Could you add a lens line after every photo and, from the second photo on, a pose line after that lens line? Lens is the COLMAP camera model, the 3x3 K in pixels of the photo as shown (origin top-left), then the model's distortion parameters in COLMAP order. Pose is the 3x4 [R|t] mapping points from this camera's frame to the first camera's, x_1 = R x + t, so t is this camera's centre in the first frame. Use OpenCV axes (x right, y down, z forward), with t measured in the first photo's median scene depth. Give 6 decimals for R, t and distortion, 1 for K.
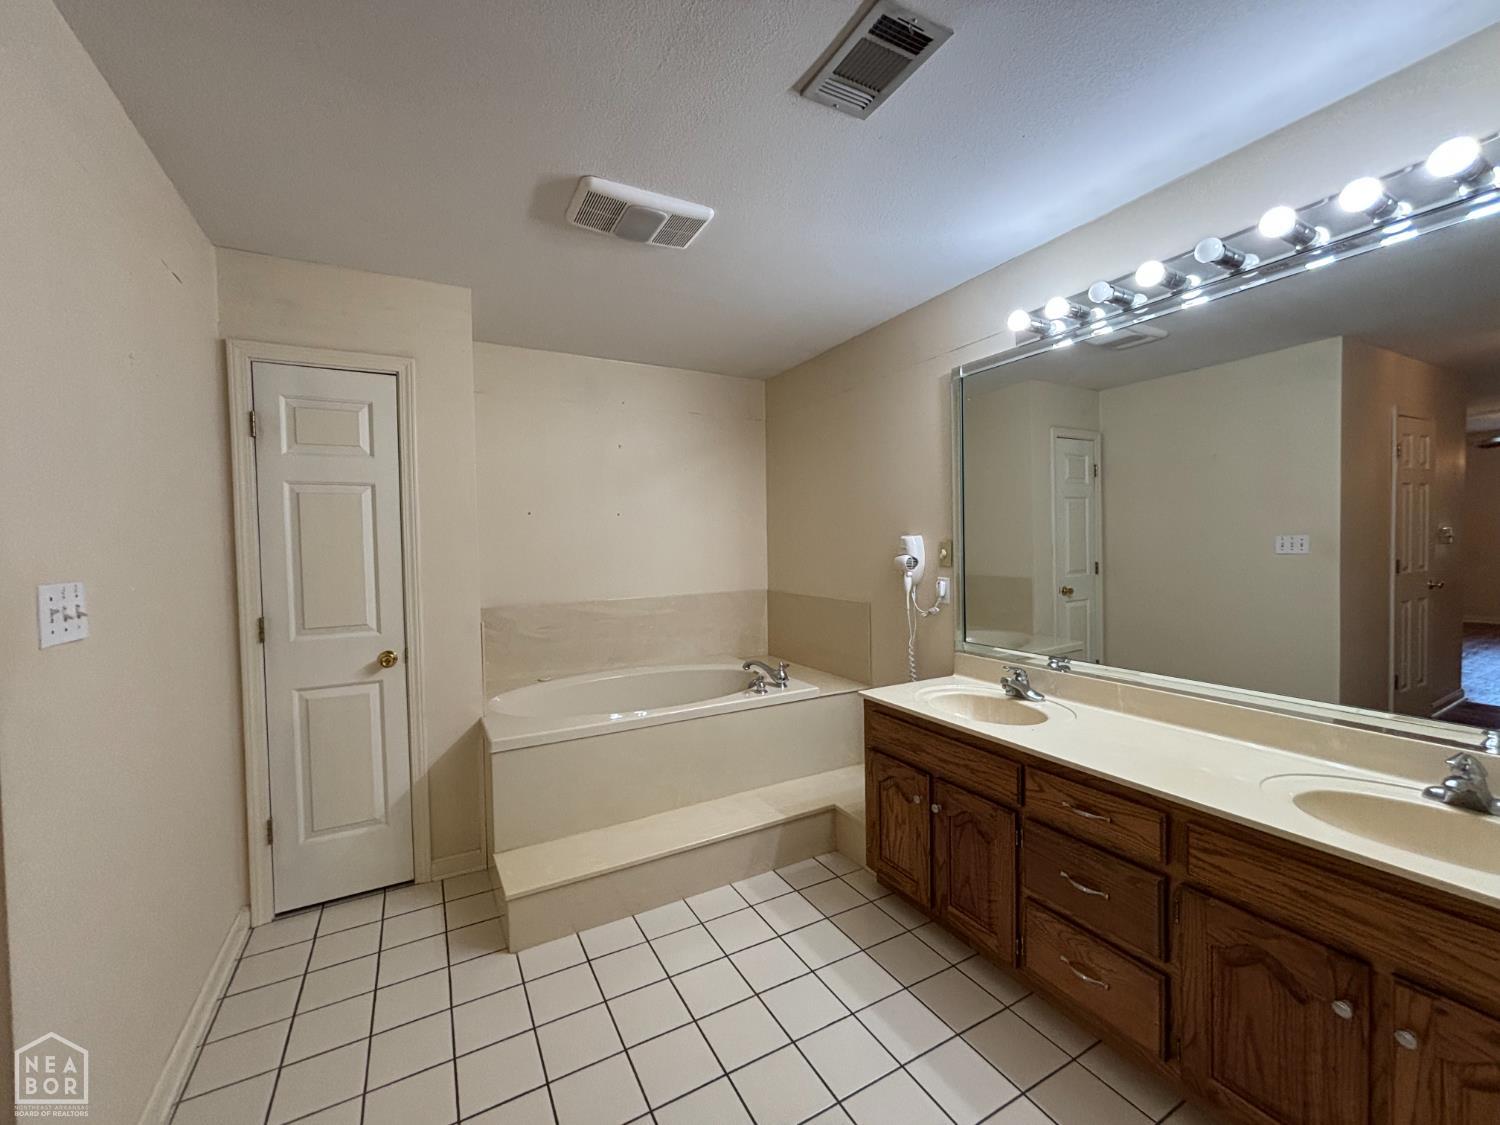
lens RADIAL K [[606.6, 0, 750.0], [0, 606.6, 562.5], [0, 0, 1]] dist [-0.006336, 0.000199]
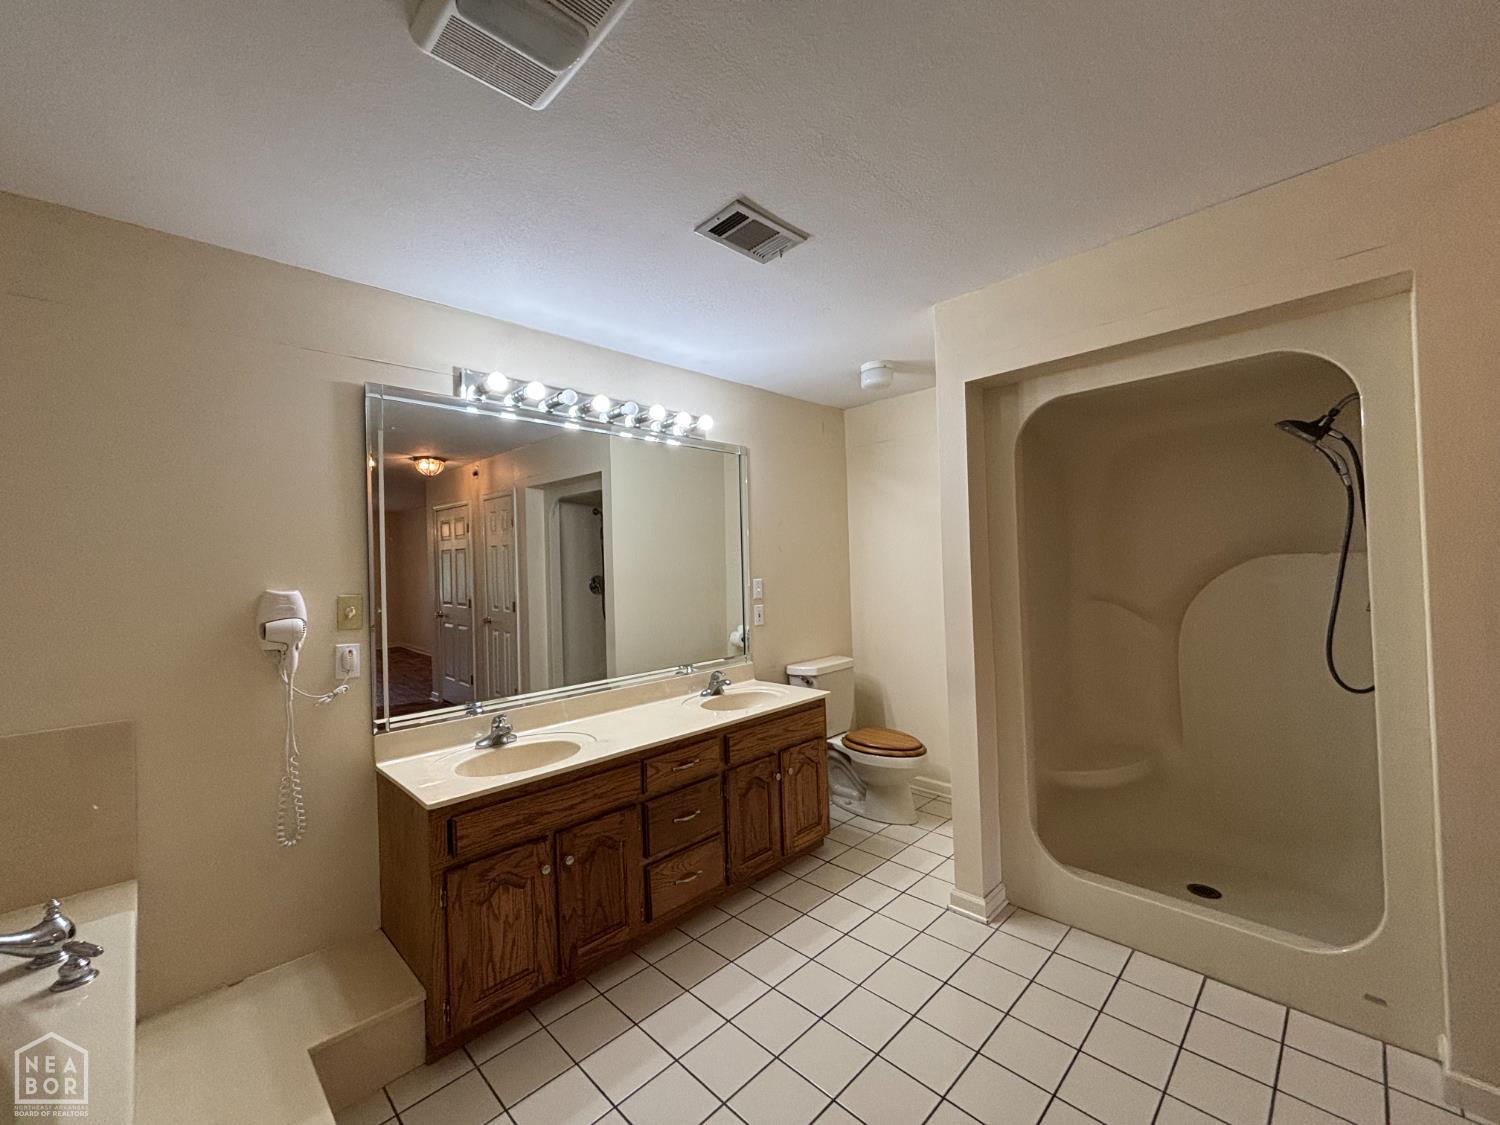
lens RADIAL K [[606.6, 0, 750.0], [0, 606.6, 562.5], [0, 0, 1]] dist [-0.006336, 0.000199]
pose [[-0.273610, 0.031894, 0.961312, -0.767018], [0.069877, 0.997468, -0.013205, -0.044441], [-0.959299, 0.063560, -0.275146, 1.002273]]
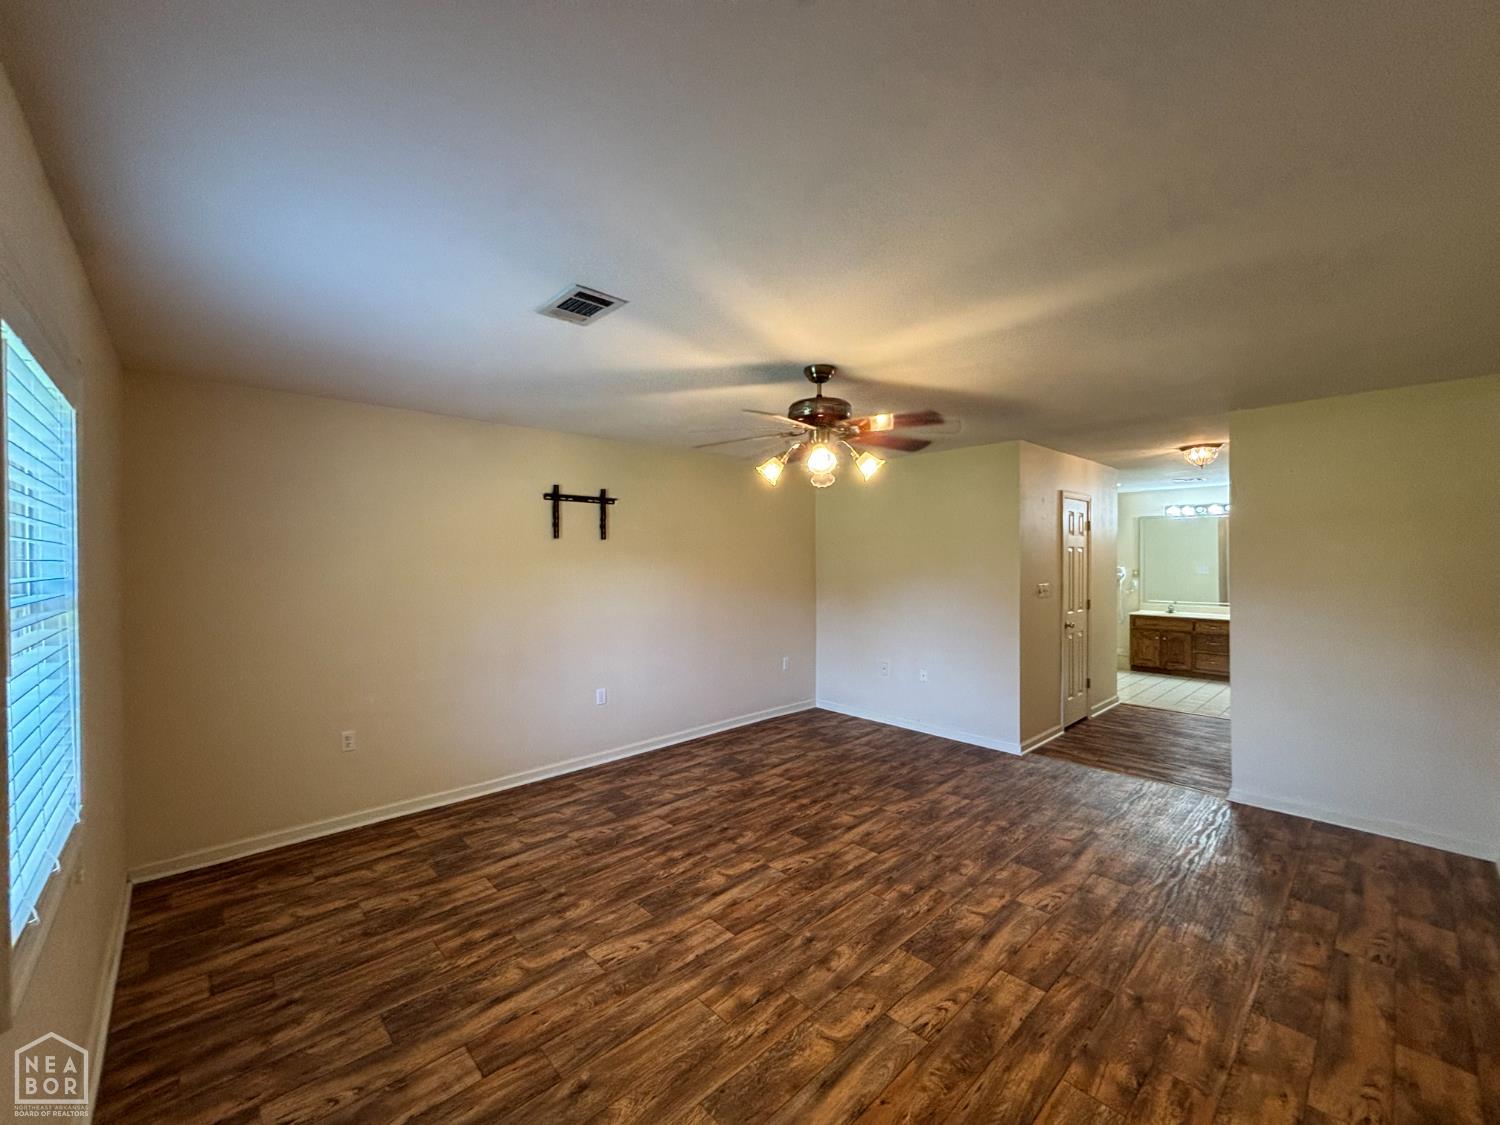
lens RADIAL K [[603.4, 0, 750.0], [0, 603.4, 562.5], [0, 0, 1]] dist [0.002374, 0.000546]
pose [[0.970676, 0.014055, 0.239982, -3.360229], [-0.006747, 0.999489, -0.031249, 0.060314], [-0.240299, 0.028713, 0.970274, -2.235379]]
